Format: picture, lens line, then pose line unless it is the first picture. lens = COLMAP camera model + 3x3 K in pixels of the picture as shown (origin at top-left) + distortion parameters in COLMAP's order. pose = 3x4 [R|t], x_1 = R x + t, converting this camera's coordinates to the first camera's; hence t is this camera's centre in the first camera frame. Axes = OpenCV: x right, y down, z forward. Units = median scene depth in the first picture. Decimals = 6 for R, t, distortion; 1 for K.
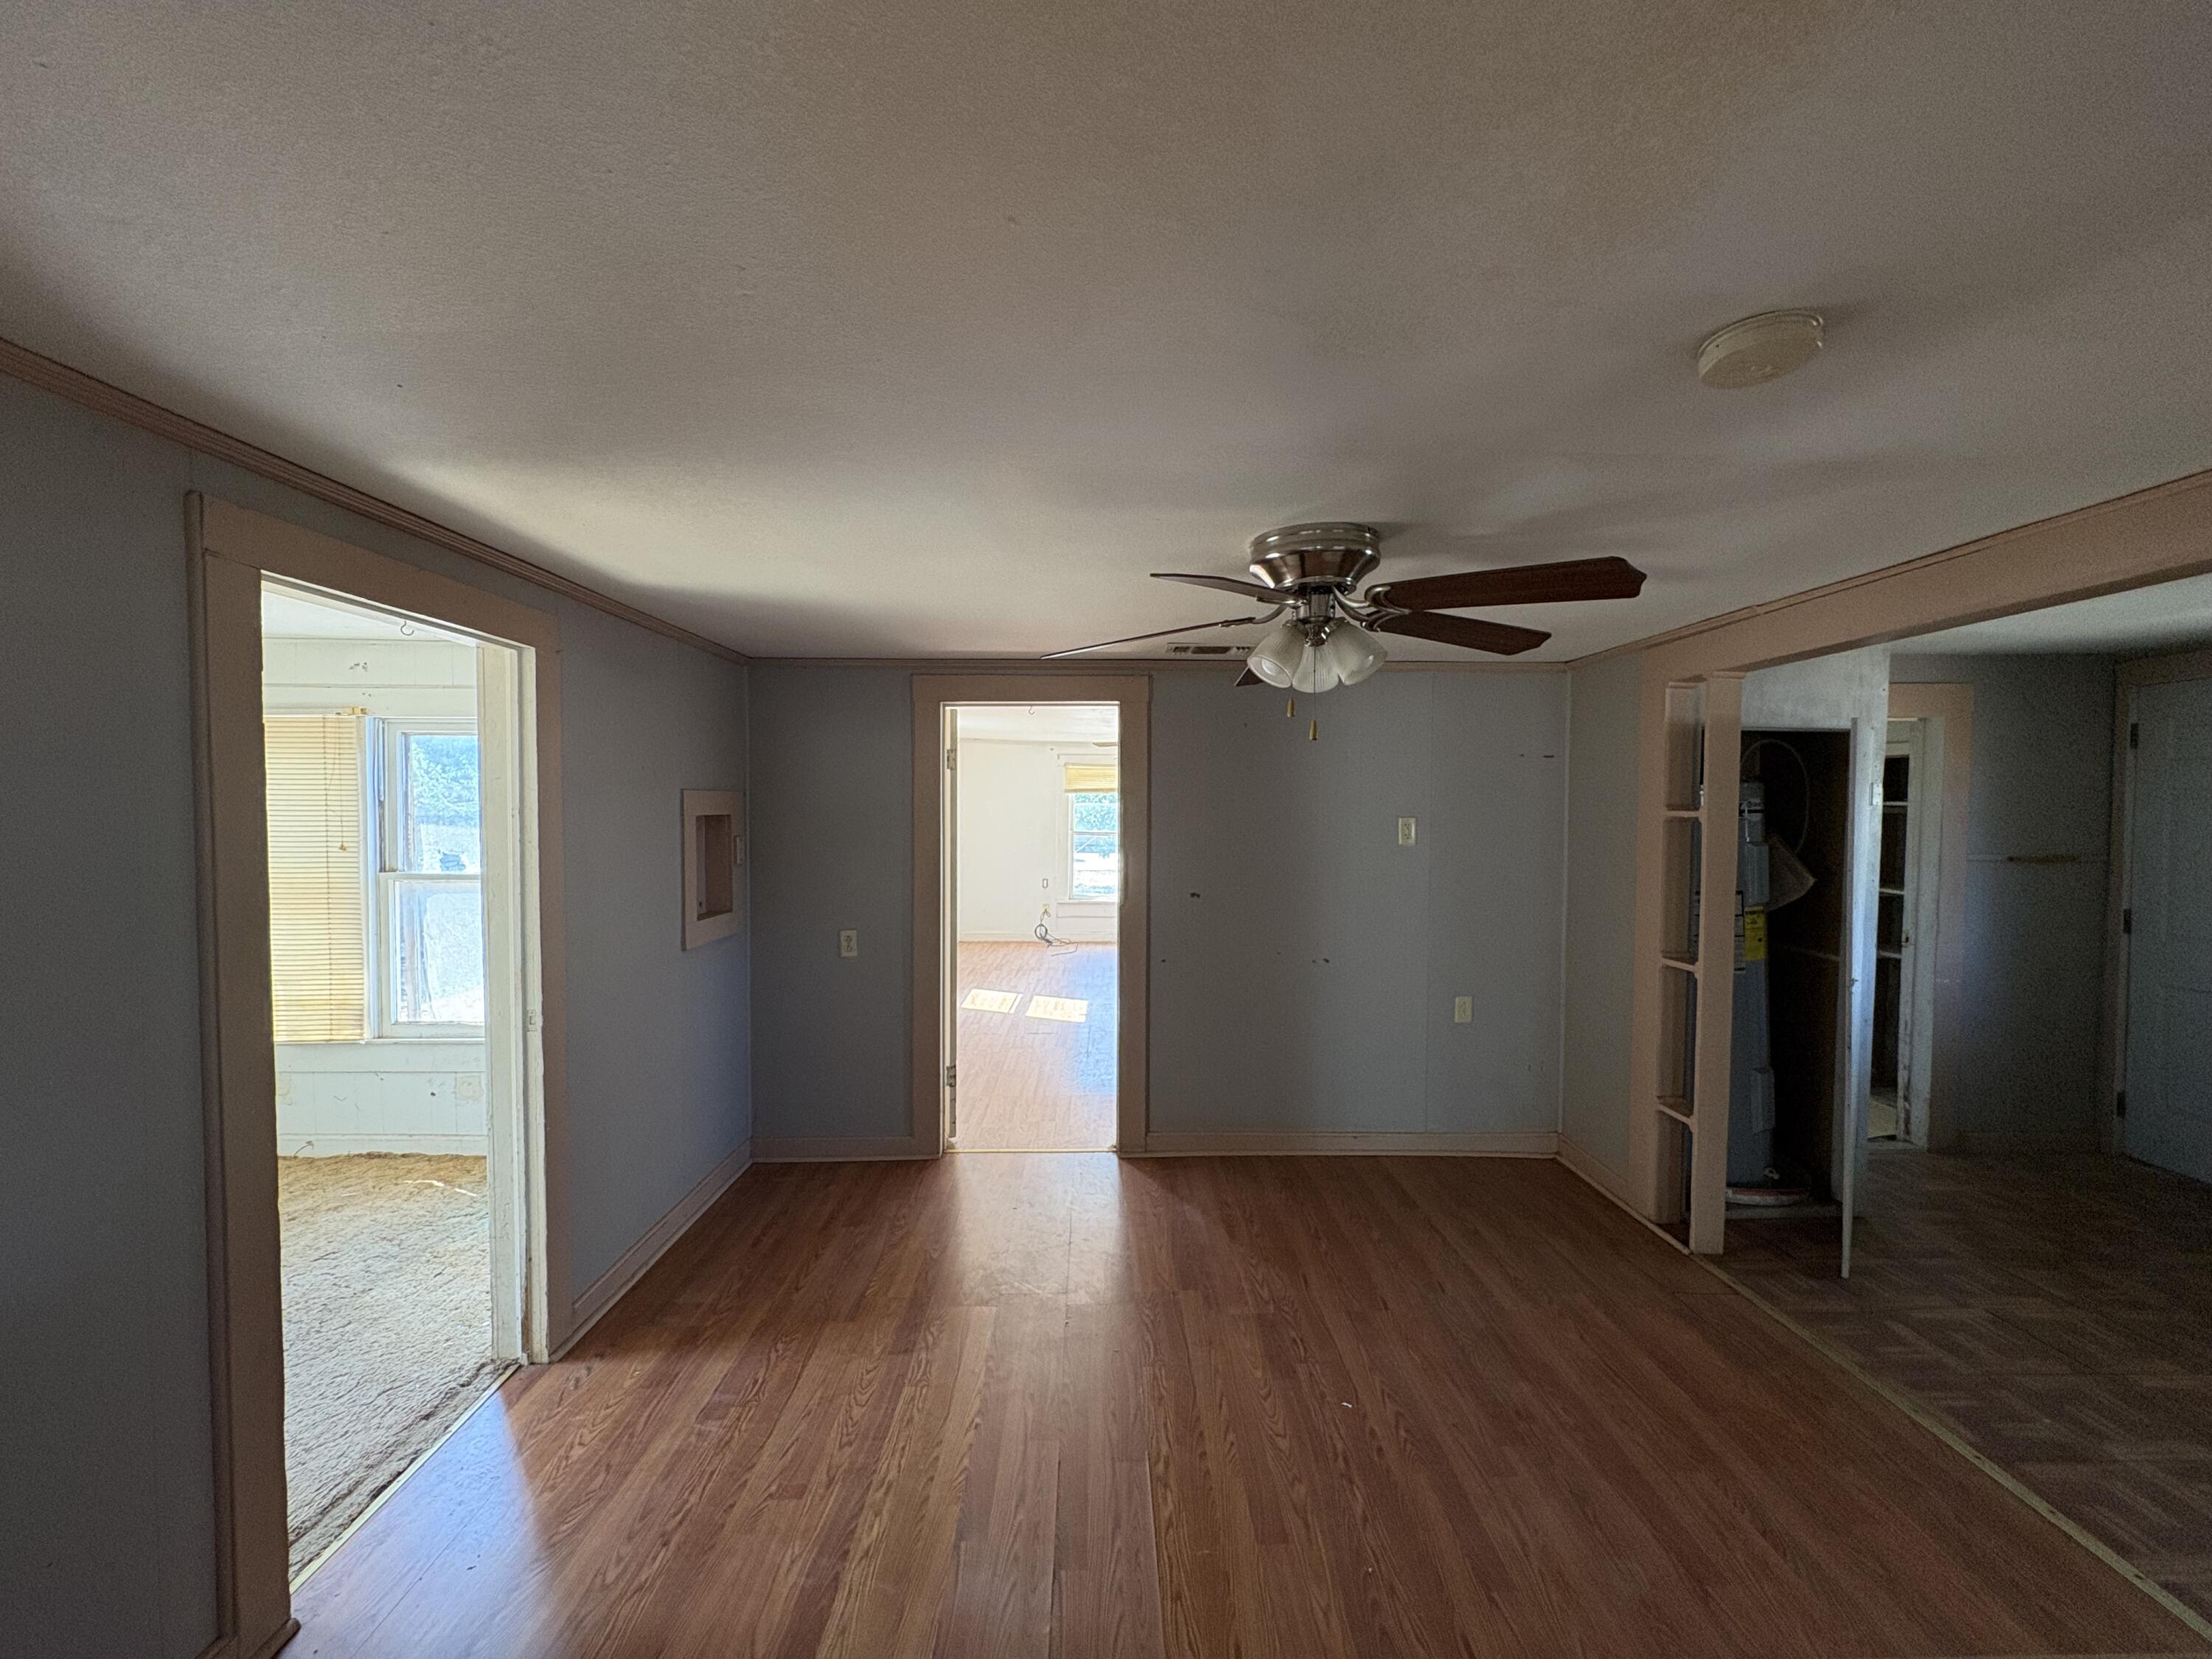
lens RADIAL K [[896.9, 0, 1106.0], [0, 896.9, 829.5], [0, 0, 1]] dist [0.000438, 0.000149]
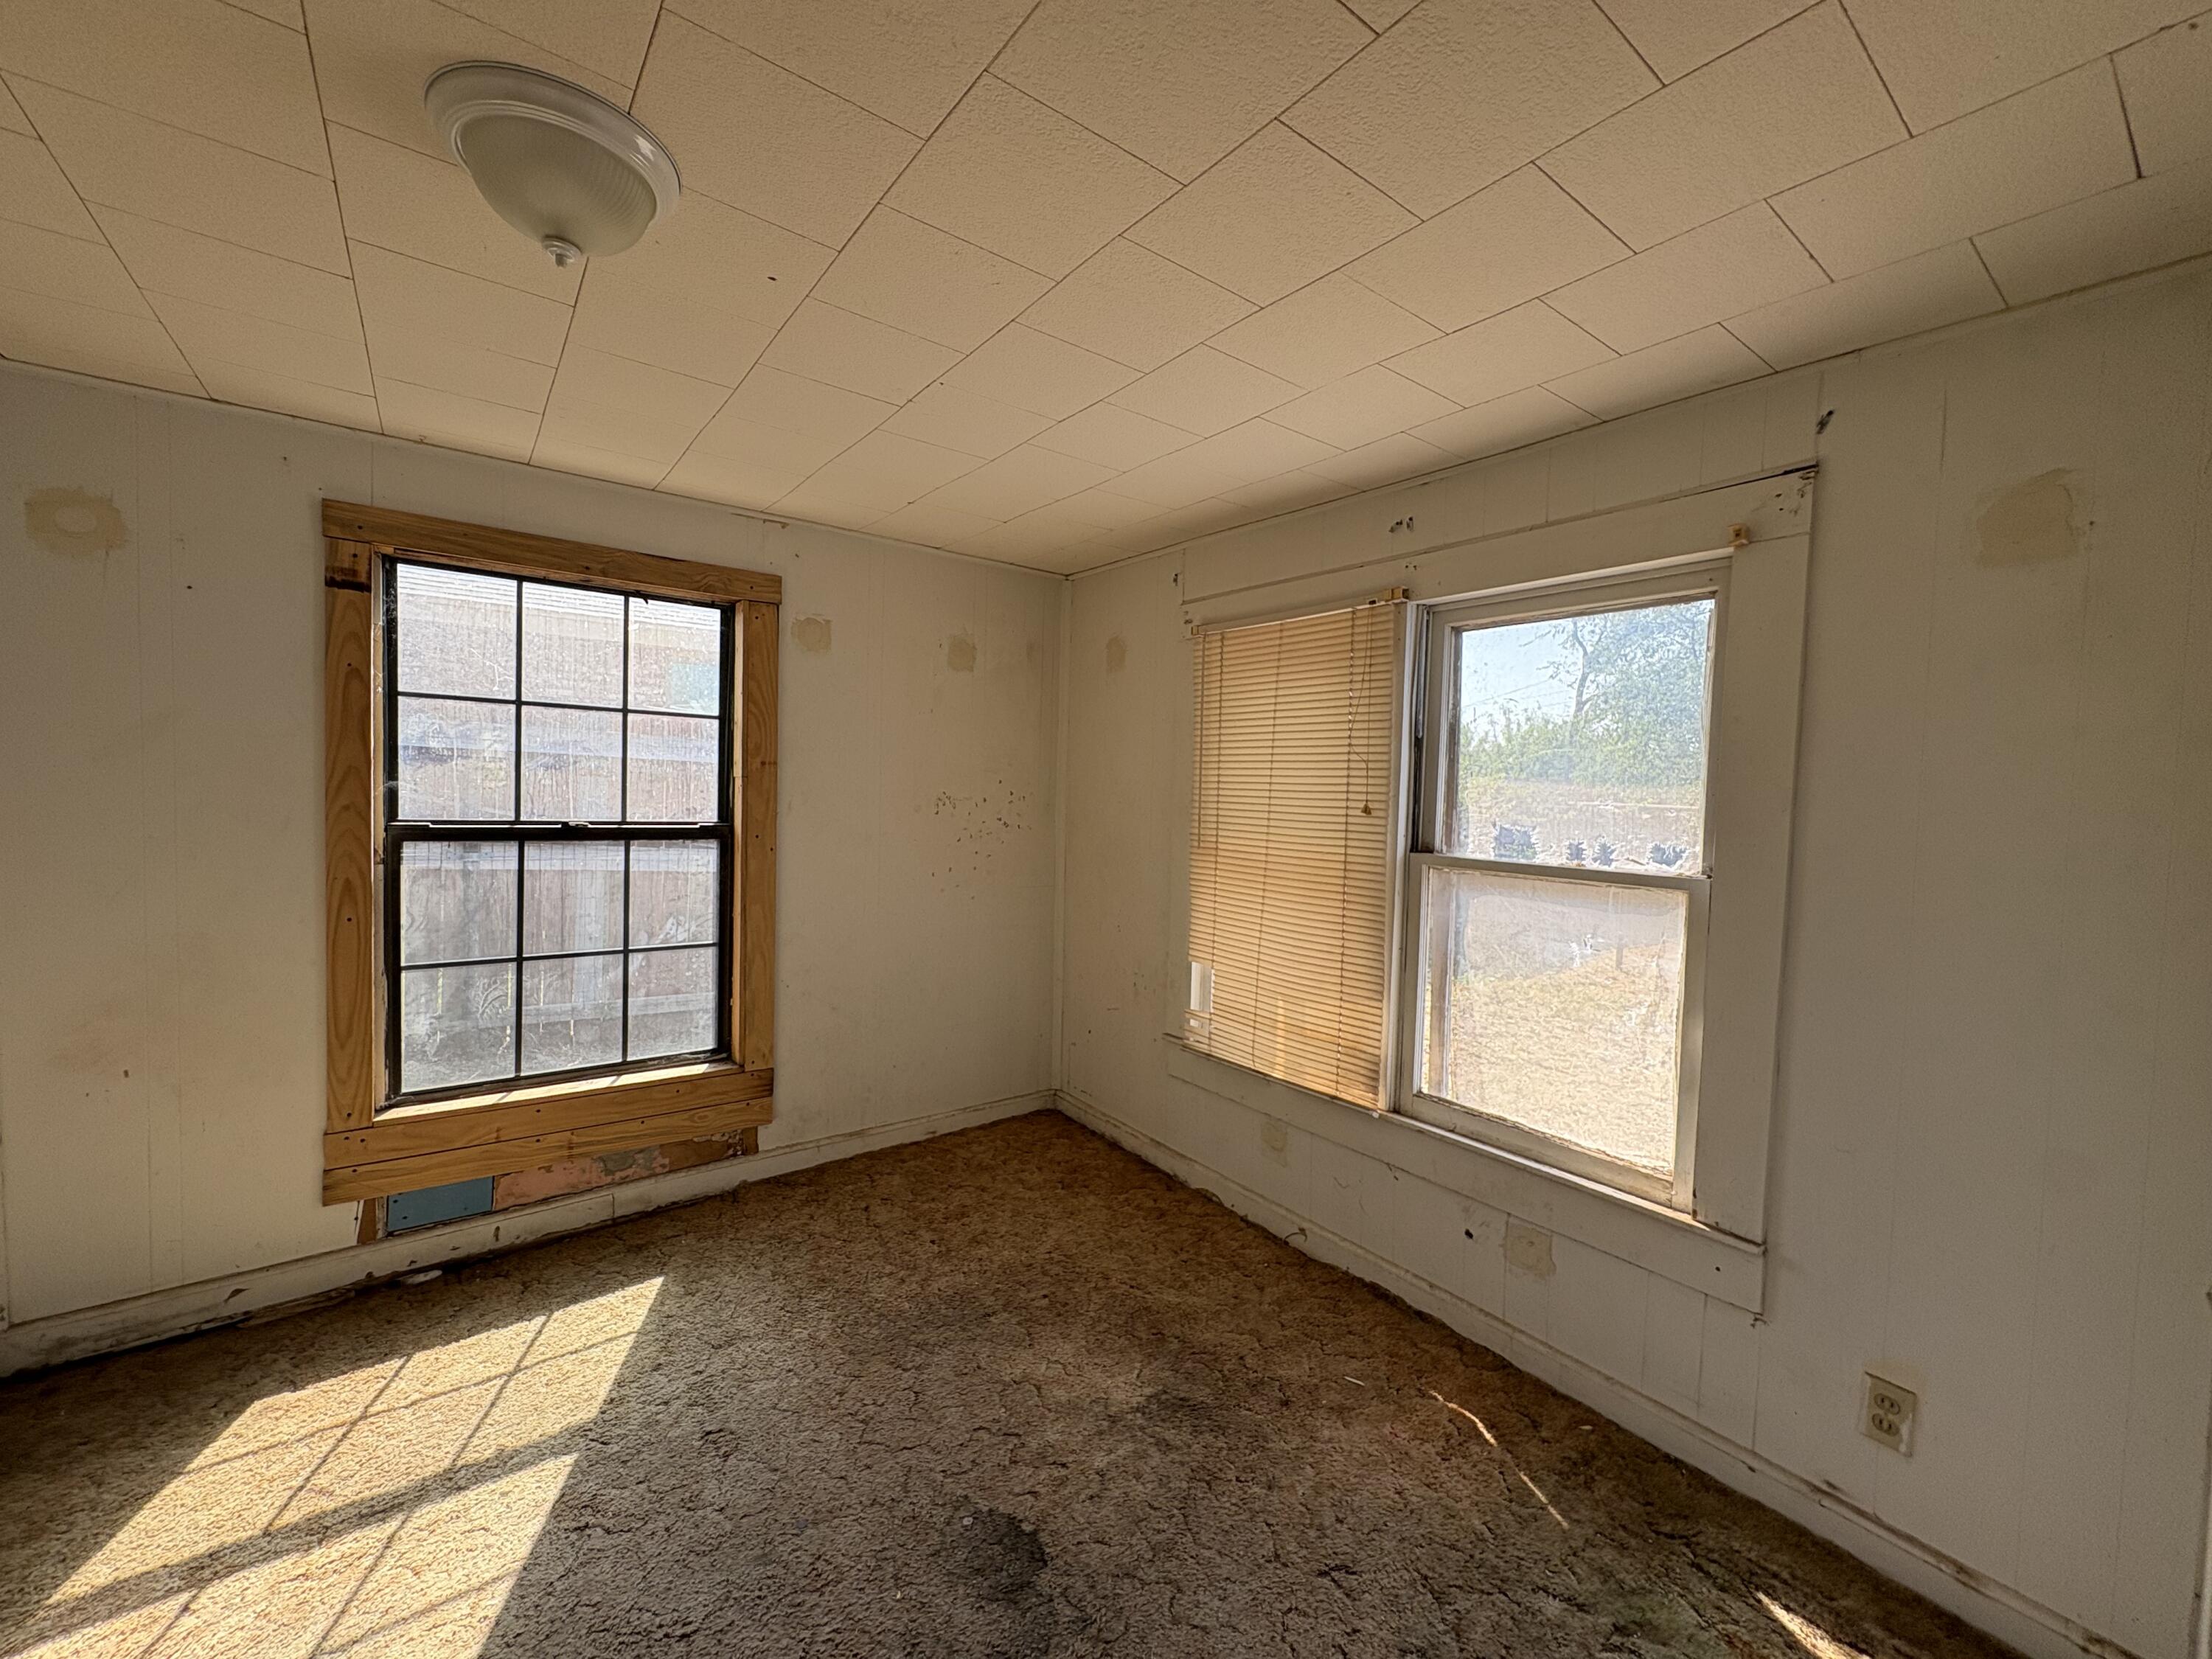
lens RADIAL K [[877.0, 0, 1116.5], [0, 877.0, 822.6], [0, 0, 1]] dist [0.002578, 0.000250]
pose [[0.608462, 0.037541, -0.792695, -0.434225], [-0.048427, 0.998775, 0.010129, 0.030131], [0.792104, 0.032225, 0.609534, 0.445965]]
